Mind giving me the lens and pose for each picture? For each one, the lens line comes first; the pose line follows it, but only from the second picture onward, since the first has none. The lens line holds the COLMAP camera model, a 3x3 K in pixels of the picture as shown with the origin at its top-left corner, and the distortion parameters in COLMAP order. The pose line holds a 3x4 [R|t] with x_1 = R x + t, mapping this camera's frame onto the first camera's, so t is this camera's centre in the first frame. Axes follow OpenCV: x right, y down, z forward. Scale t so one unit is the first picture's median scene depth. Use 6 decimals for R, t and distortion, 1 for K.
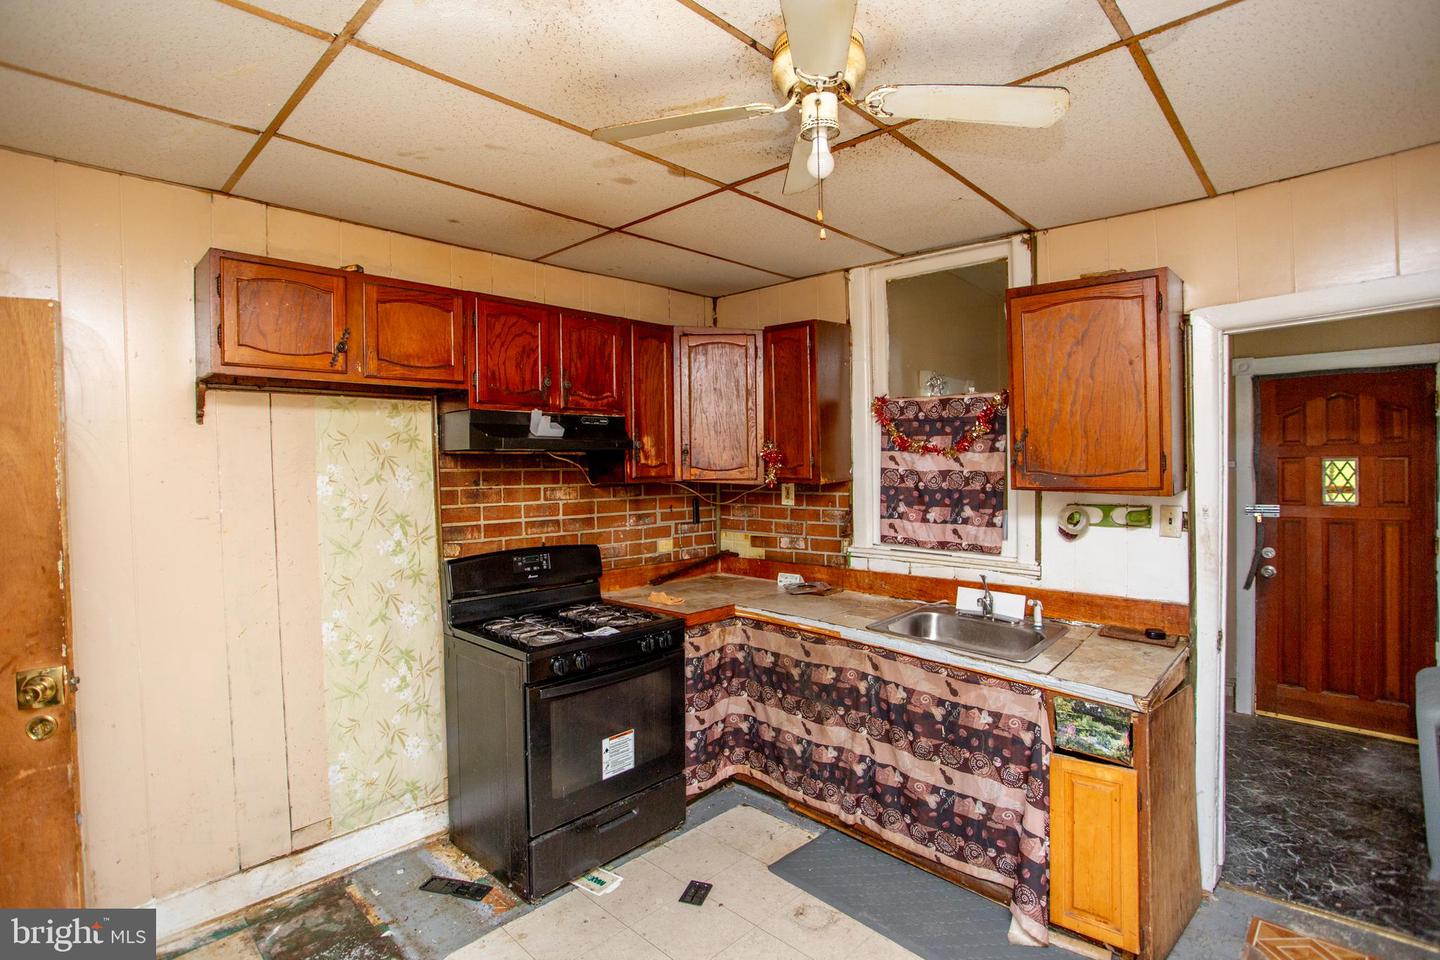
lens RADIAL K [[694.7, 0, 715.7], [0, 694.7, 472.0], [0, 0, 1]] dist [-0.074648, 0.029279]
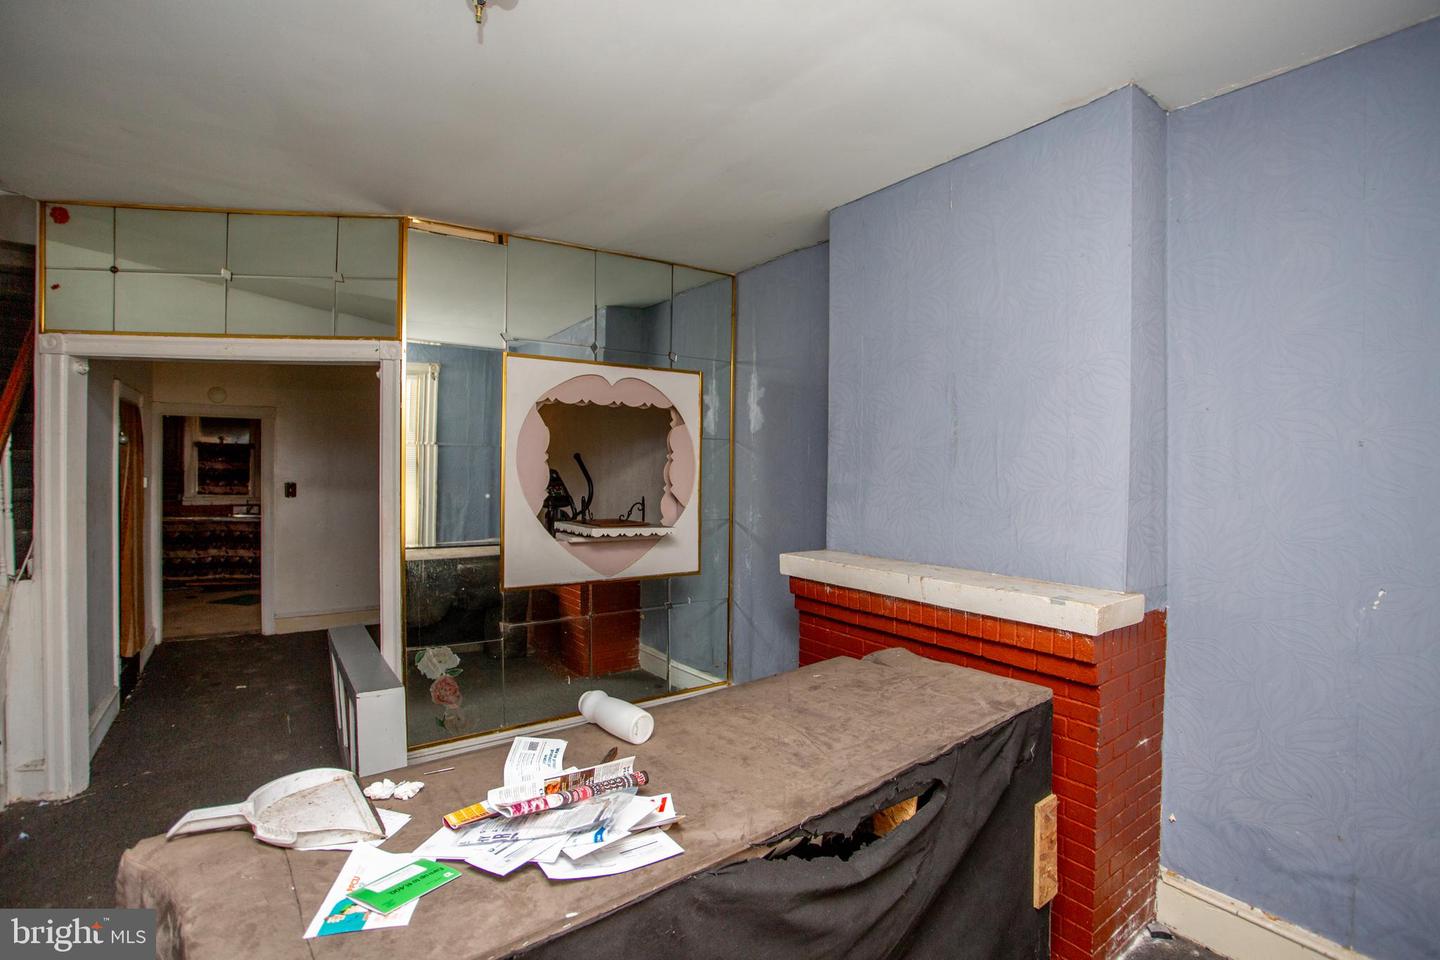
lens RADIAL K [[694.7, 0, 718.3], [0, 694.7, 473.1], [0, 0, 1]] dist [-0.074648, 0.029279]
pose [[0.198107, 0.006459, 0.980159, -2.189480], [0.003320, 0.999968, -0.007261, 0.050378], [-0.980175, 0.004692, 0.198079, -1.723973]]
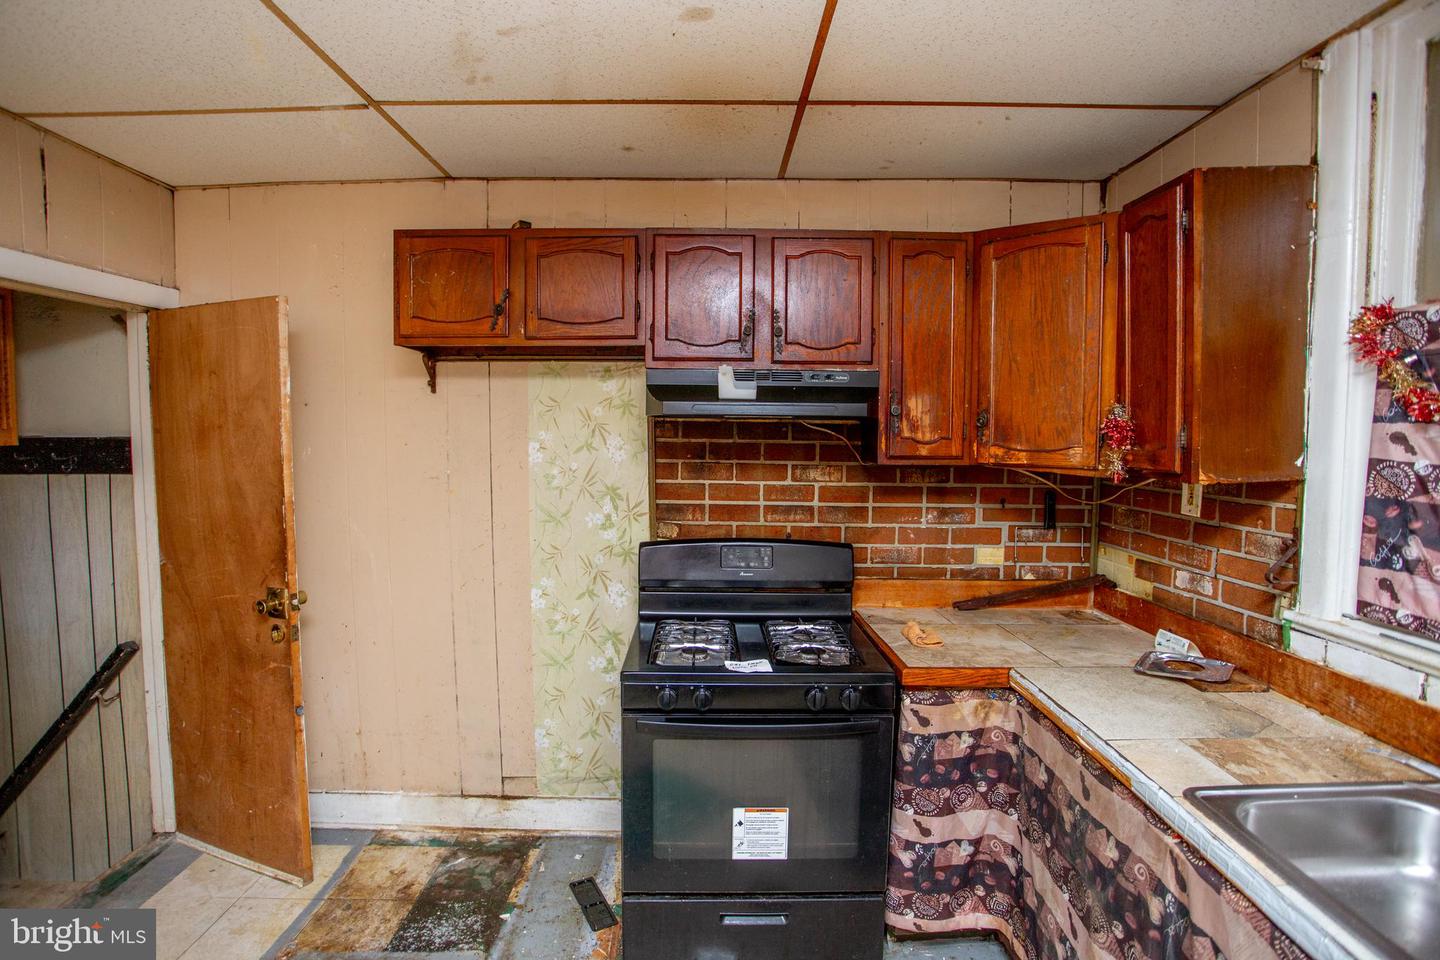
lens RADIAL K [[694.7, 0, 712.5], [0, 694.7, 473.6], [0, 0, 1]] dist [-0.074648, 0.029279]
pose [[0.693348, 0.058534, -0.718221, 0.286303], [-0.024873, 0.998046, 0.057327, -0.011716], [0.720173, -0.021884, 0.693449, 0.412921]]
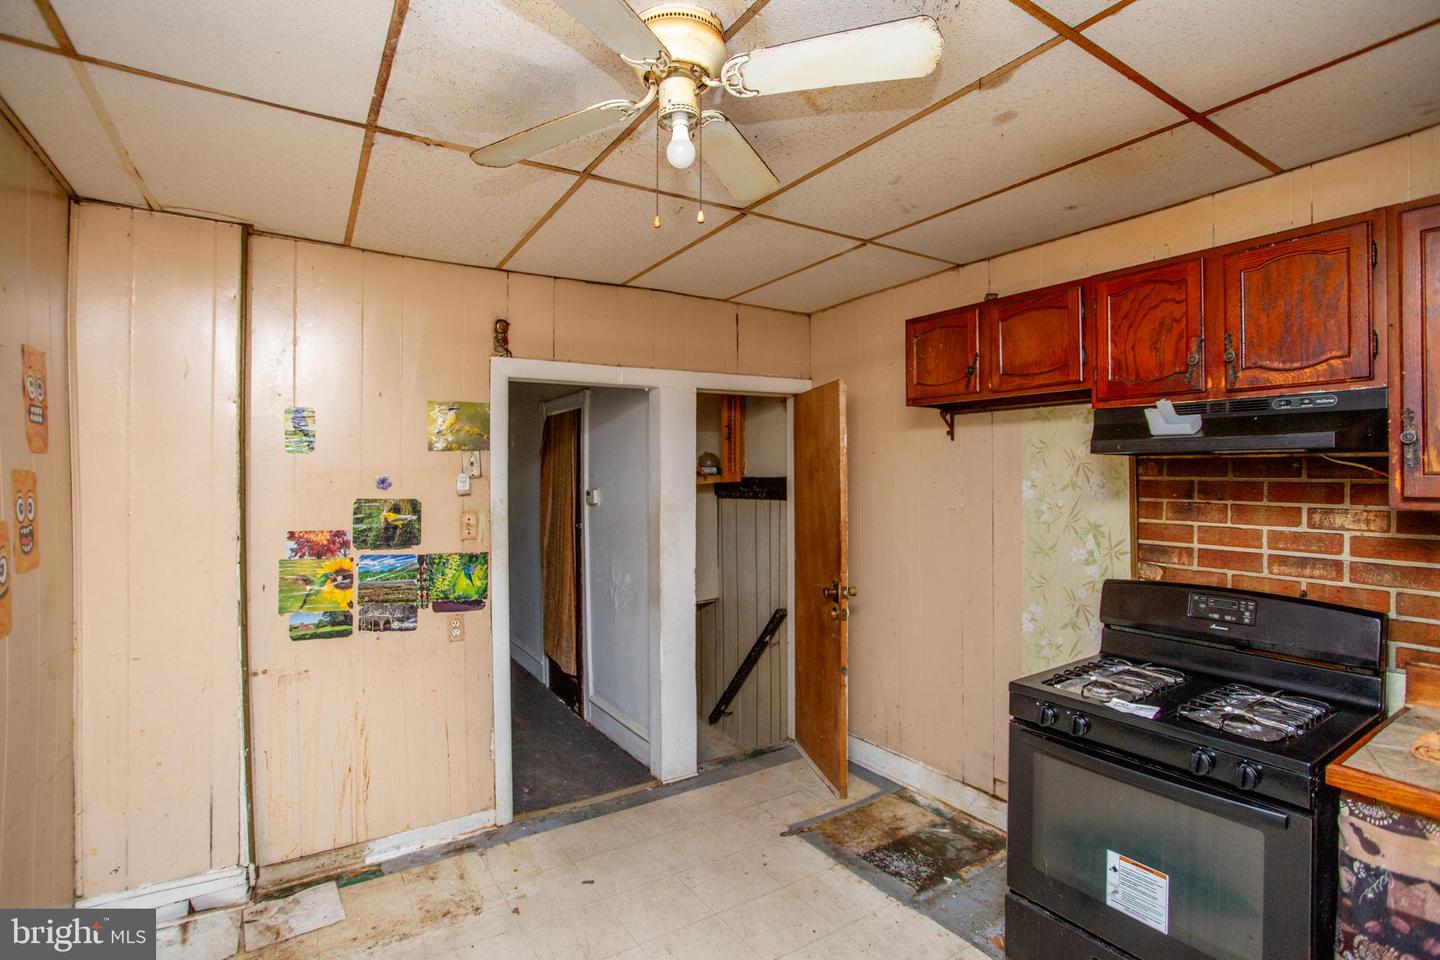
lens RADIAL K [[694.7, 0, 718.3], [0, 694.7, 474.1], [0, 0, 1]] dist [-0.074648, 0.029279]
pose [[-0.226753, 0.012320, -0.973874, 0.538534], [-0.008418, 0.999858, 0.014609, -0.015188], [0.973916, 0.011511, -0.226617, 0.650719]]
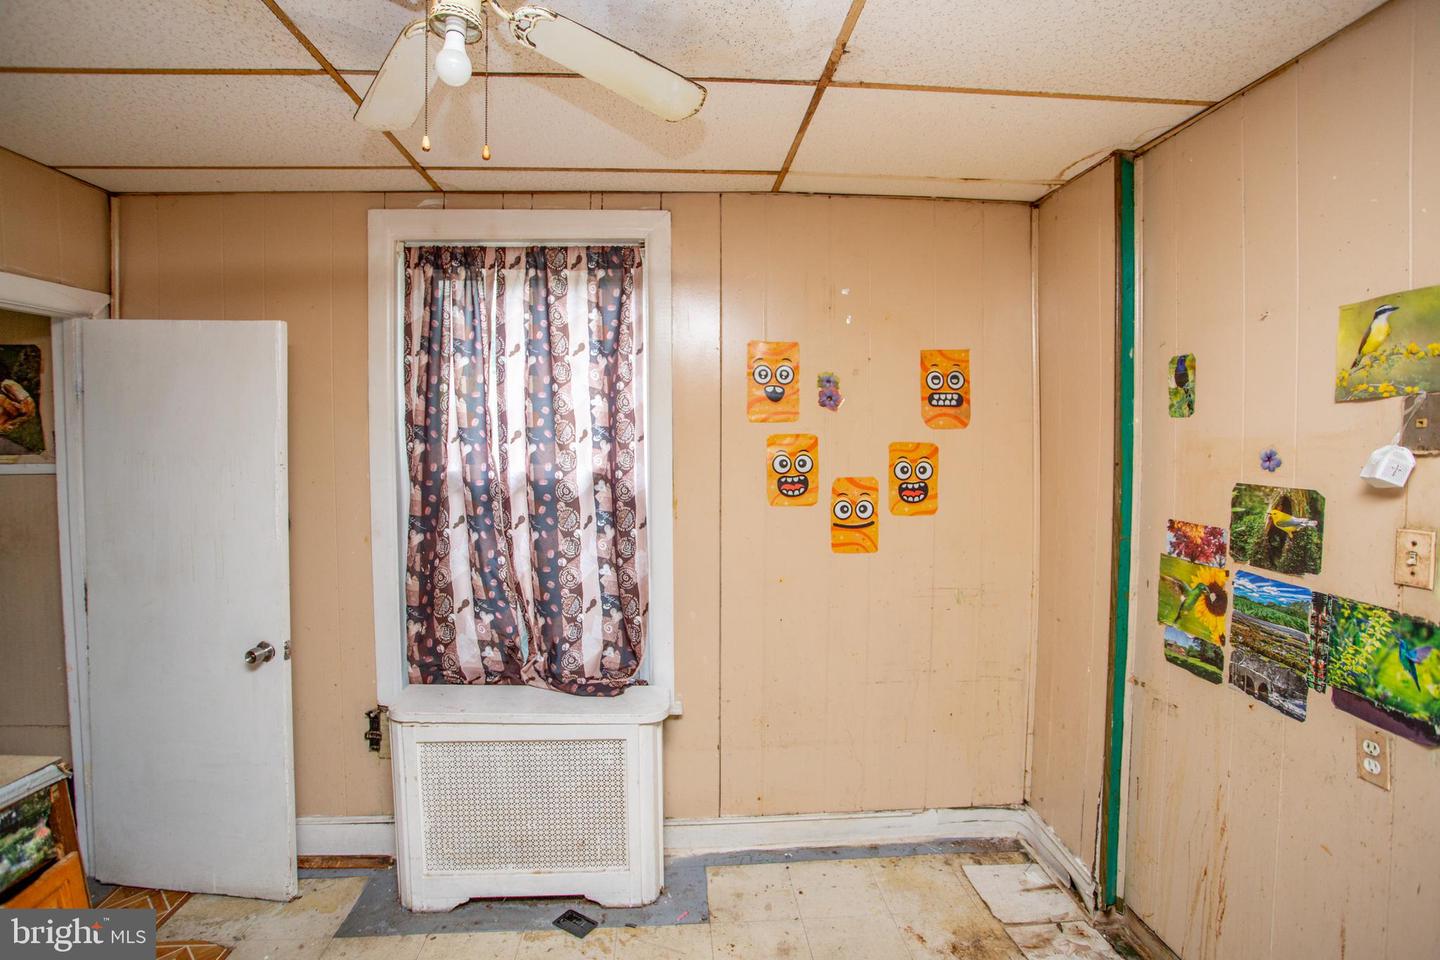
lens RADIAL K [[694.7, 0, 716.2], [0, 694.7, 475.6], [0, 0, 1]] dist [-0.074648, 0.029279]
pose [[-0.745969, -0.015077, 0.665810, -0.292302], [0.021226, 0.998698, 0.046396, -0.008379], [-0.665643, 0.048743, -0.744677, 0.714532]]
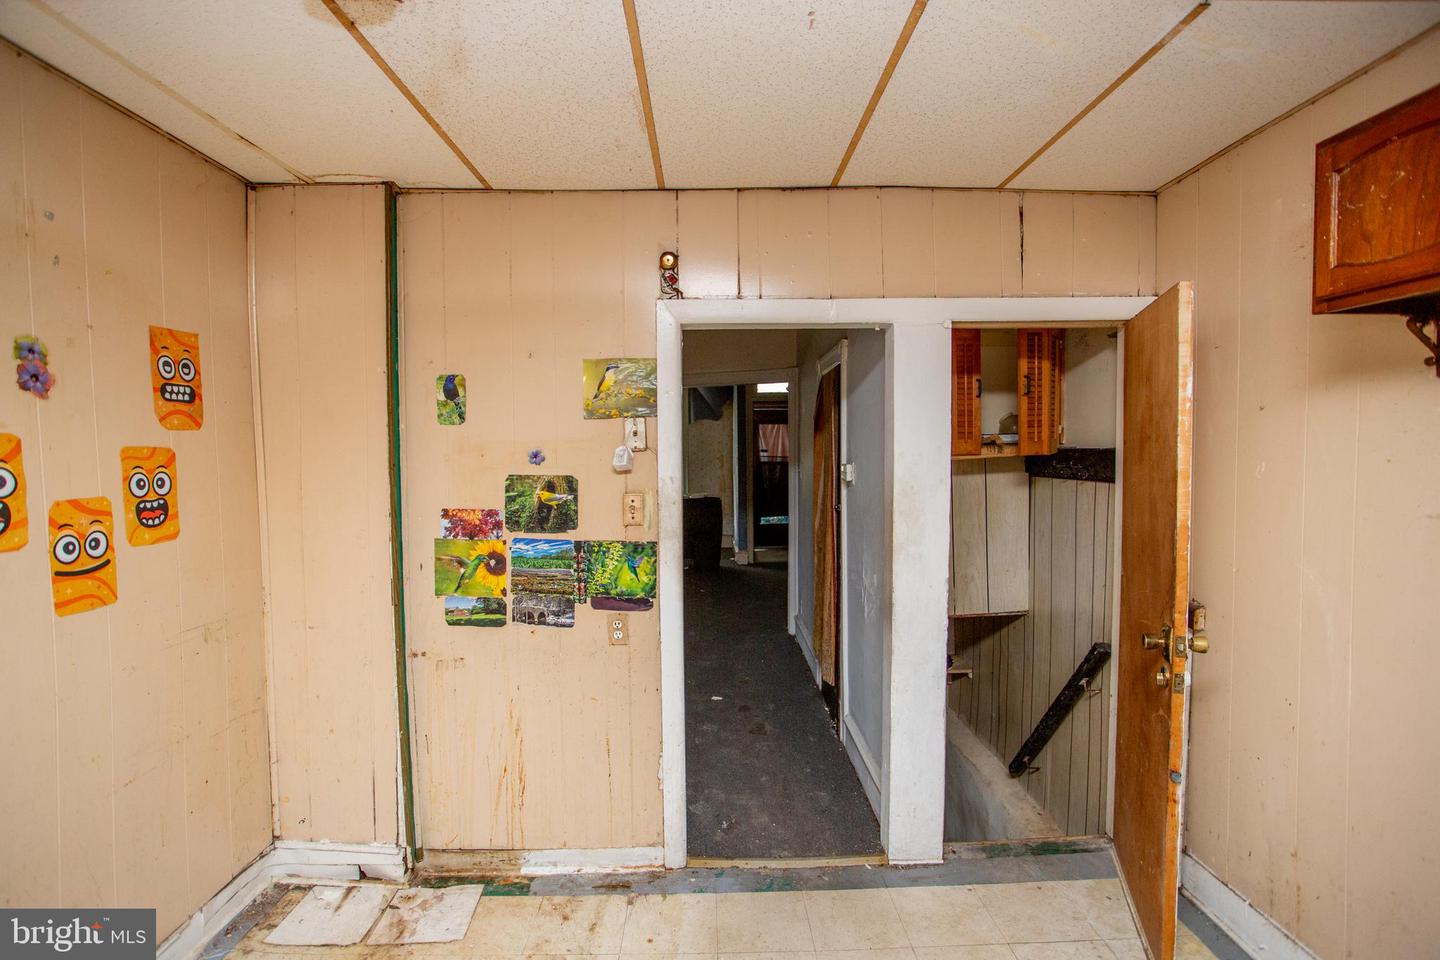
lens RADIAL K [[694.7, 0, 714.6], [0, 694.7, 474.6], [0, 0, 1]] dist [-0.074648, 0.029279]
pose [[-0.705193, 0.047429, -0.707427, 0.168868], [0.005220, 0.998080, 0.061712, -0.014584], [0.708996, 0.039826, -0.704087, 0.727236]]
